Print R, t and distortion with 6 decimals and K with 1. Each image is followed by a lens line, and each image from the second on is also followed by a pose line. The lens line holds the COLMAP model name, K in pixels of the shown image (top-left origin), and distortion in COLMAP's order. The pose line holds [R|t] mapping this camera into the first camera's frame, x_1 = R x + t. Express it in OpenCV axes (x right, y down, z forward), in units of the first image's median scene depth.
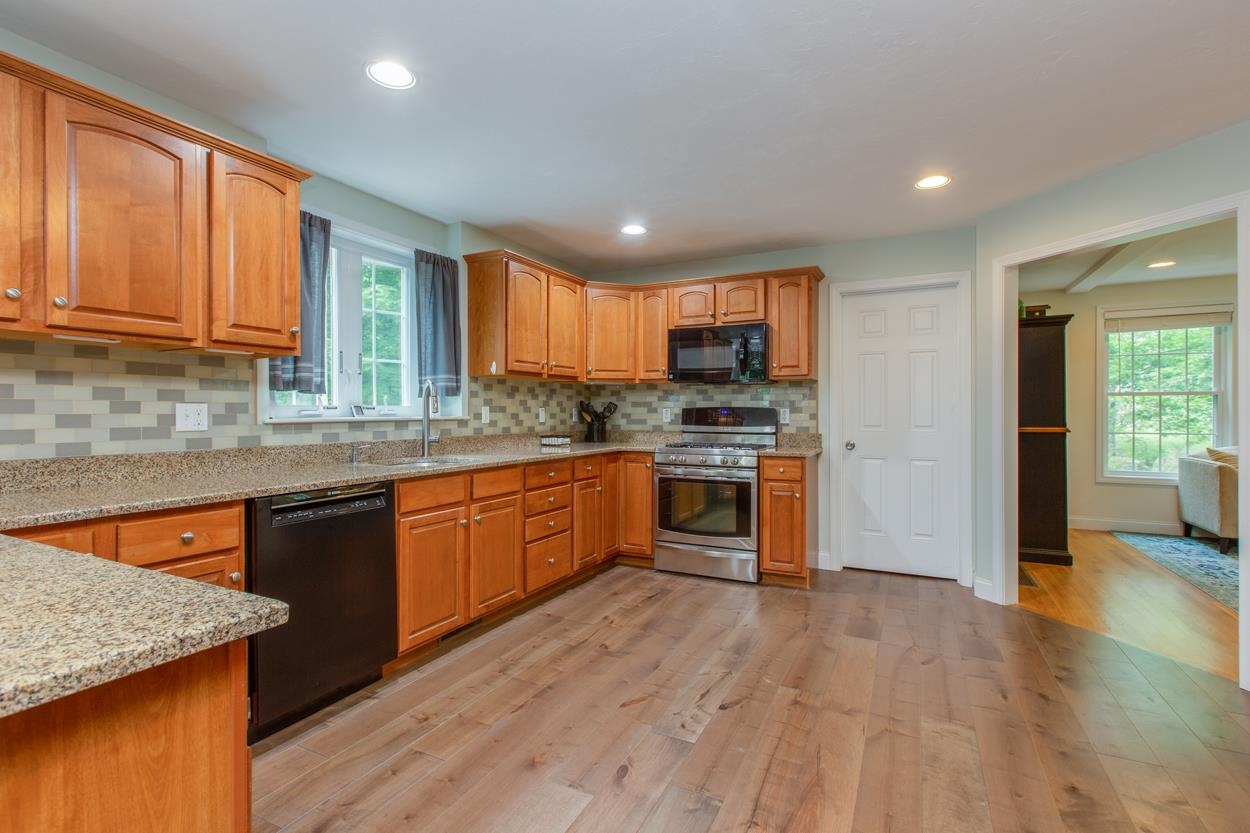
lens RADIAL K [[581.6, 0, 621.0], [0, 581.6, 411.9], [0, 0, 1]] dist [0.001320, 0.000431]
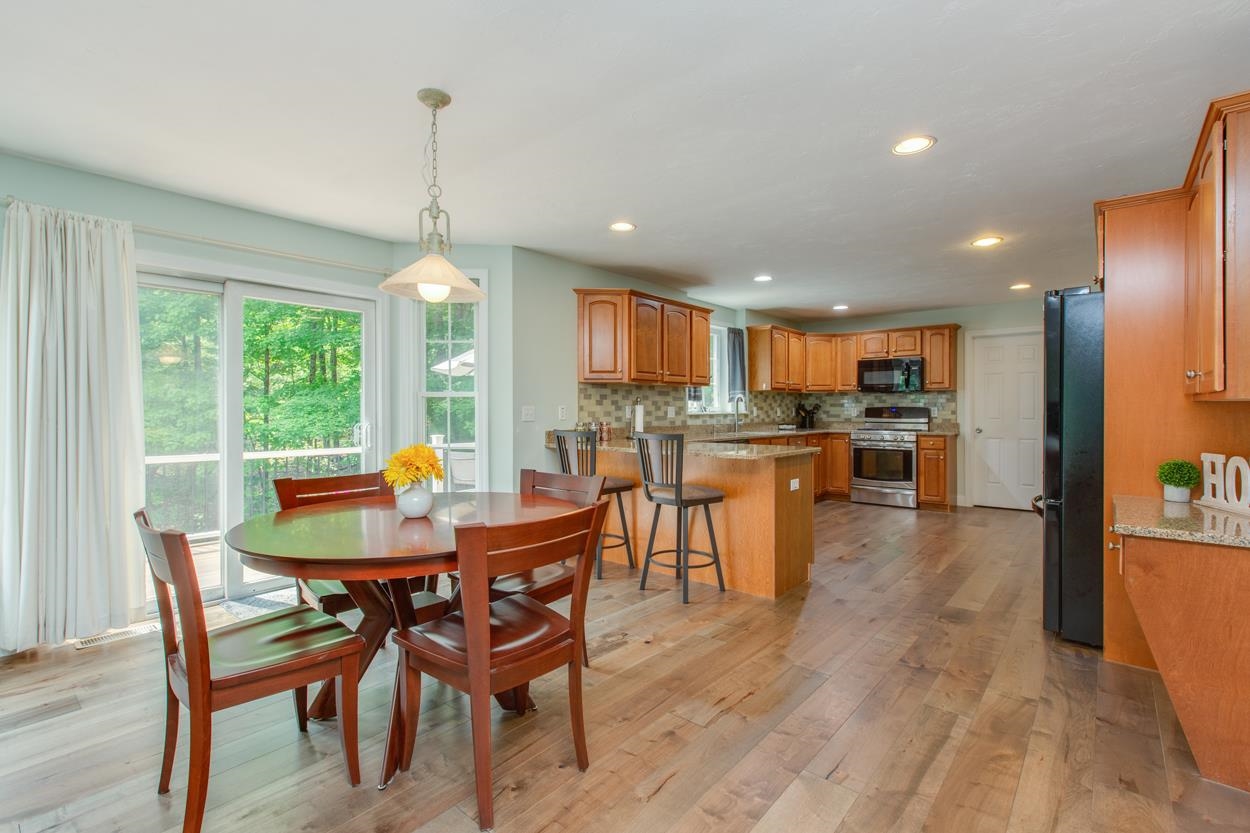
lens RADIAL K [[571.1, 0, 620.6], [0, 571.1, 412.6], [0, 0, 1]] dist [0.001727, 0.000315]
pose [[0.972198, -0.000133, -0.234159, -0.232941], [0.001189, 0.999990, 0.004369, 0.000020], [0.234156, -0.004526, 0.972189, -0.895540]]
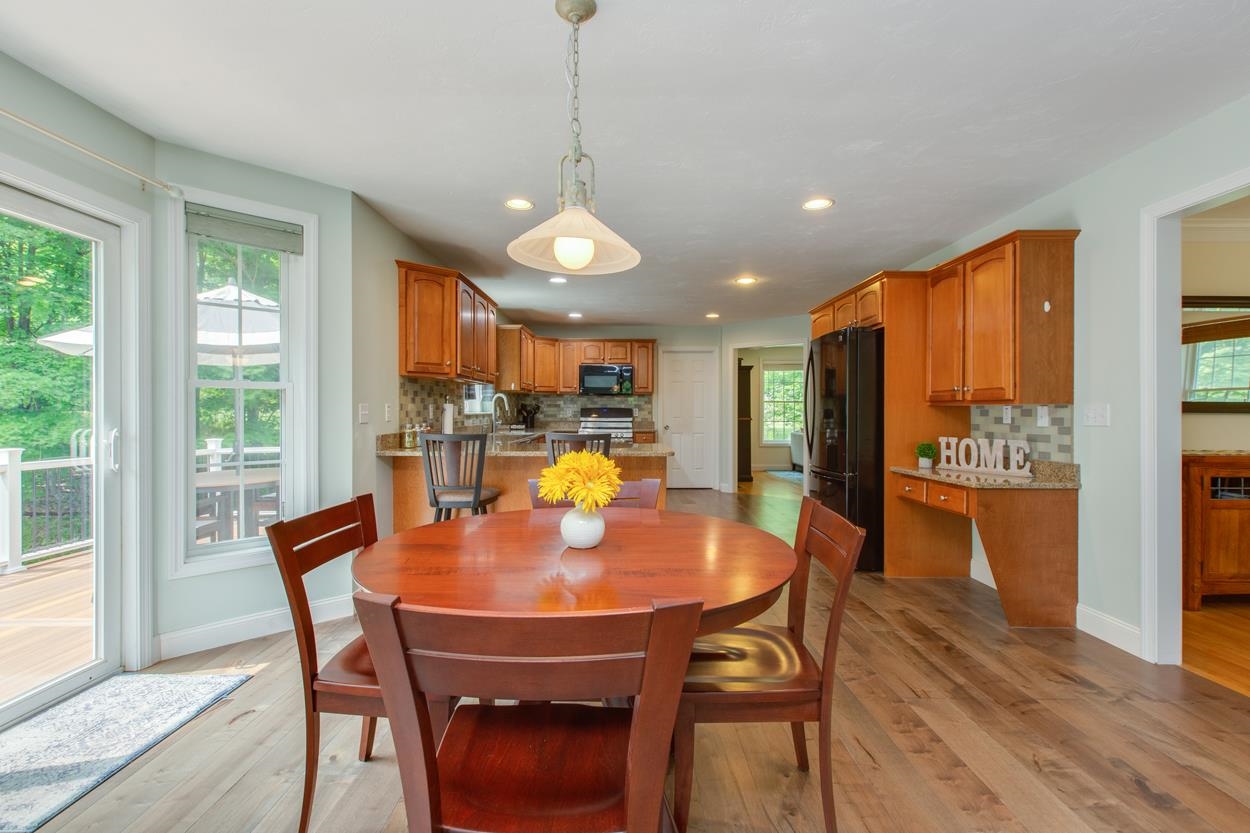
lens RADIAL K [[577.8, 0, 623.3], [0, 577.8, 405.5], [0, 0, 1]] dist [0.002027, 0.000347]
pose [[0.889582, 0.006311, 0.456732, -0.737285], [-0.002290, 0.999954, -0.009357, 0.002182], [-0.456770, 0.007278, 0.889555, -0.801806]]
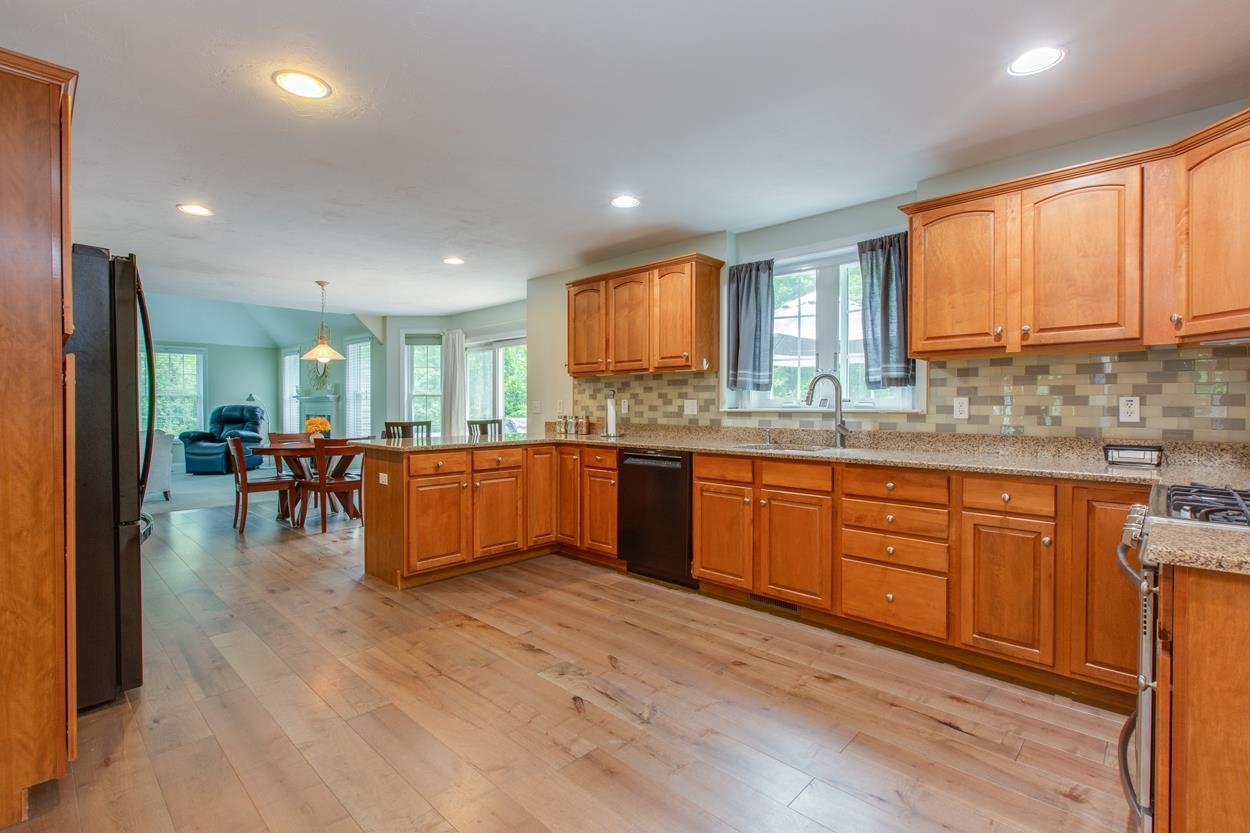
lens RADIAL K [[569.3, 0, 624.4], [0, 569.3, 413.0], [0, 0, 1]] dist [0.000420, 0.000425]
pose [[-0.284757, 0.015410, -0.958476, 0.656839], [0.001022, 0.999875, 0.015772, -0.000702], [0.958599, 0.003512, -0.284737, 0.820013]]
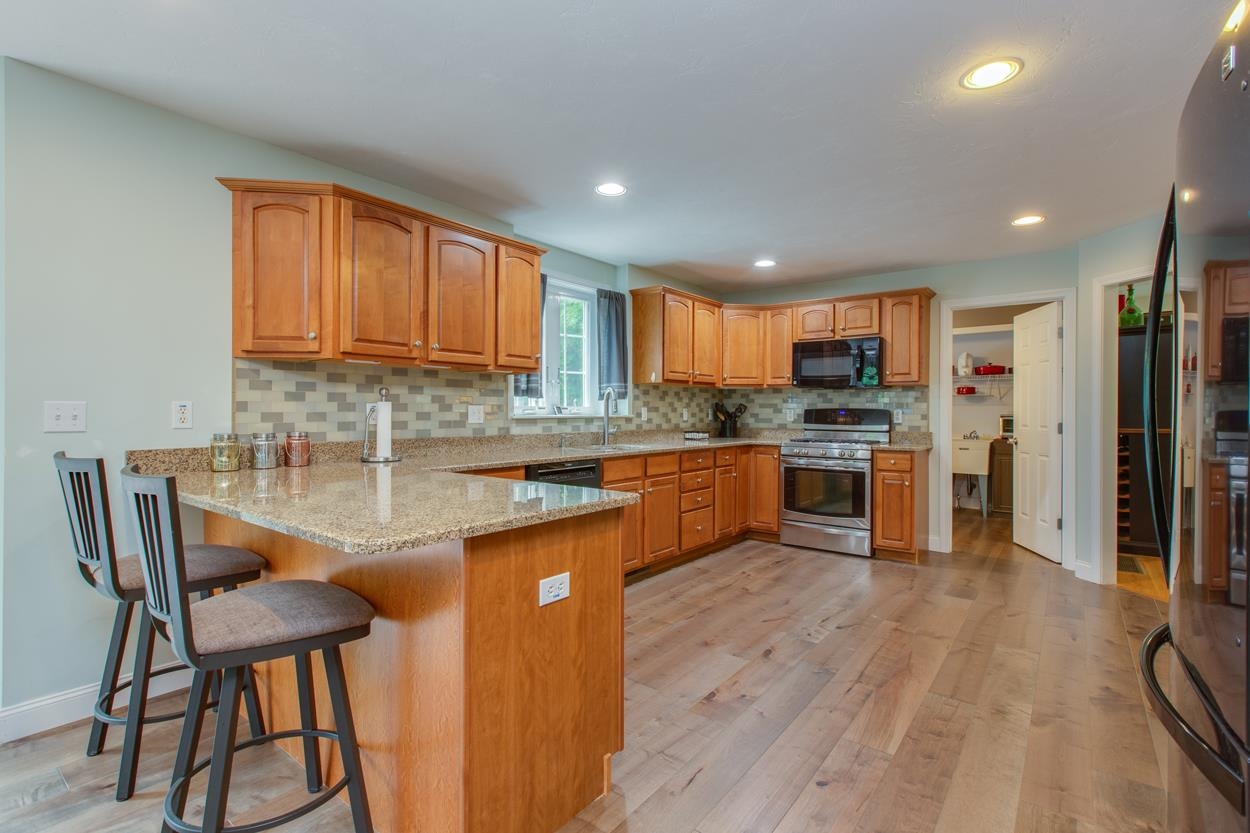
lens RADIAL K [[581.6, 0, 621.0], [0, 581.6, 411.9], [0, 0, 1]] dist [0.001320, 0.000431]
pose [[0.981883, 0.005042, -0.189422, -0.044070], [-0.004919, 0.999987, 0.001119, -0.000424], [0.189425, -0.000167, 0.981895, -0.270663]]
